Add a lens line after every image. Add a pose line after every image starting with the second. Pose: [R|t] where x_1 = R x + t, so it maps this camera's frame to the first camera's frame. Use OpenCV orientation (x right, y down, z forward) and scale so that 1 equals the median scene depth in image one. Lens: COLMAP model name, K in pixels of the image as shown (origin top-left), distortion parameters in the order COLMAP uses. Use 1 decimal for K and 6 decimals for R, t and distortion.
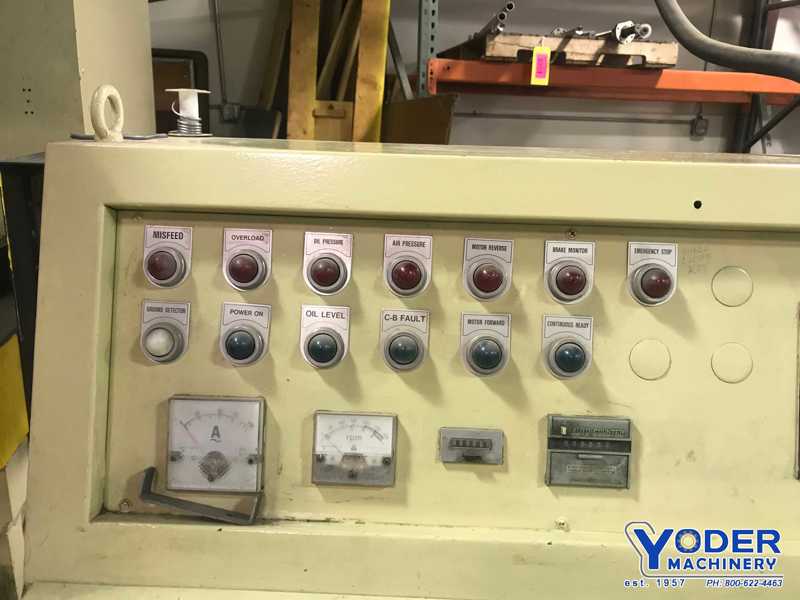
lens RADIAL K [[665.5, 0, 410.7], [0, 665.5, 295.9], [0, 0, 1]] dist [0.001389, -0.004054]
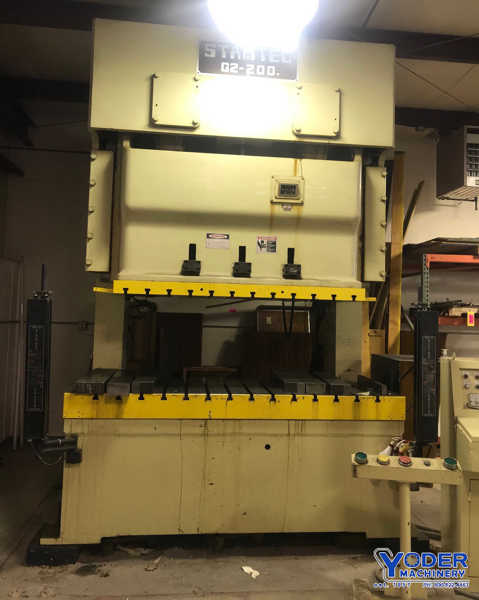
lens RADIAL K [[522.9, 0, 240.9], [0, 522.9, 279.4], [0, 0, 1]] dist [0.033619, -0.018235]
pose [[0.992217, -0.010069, -0.124110, -0.443097], [-0.029627, 0.949009, -0.313853, 0.177752], [0.120942, 0.315087, 0.941325, -1.093578]]
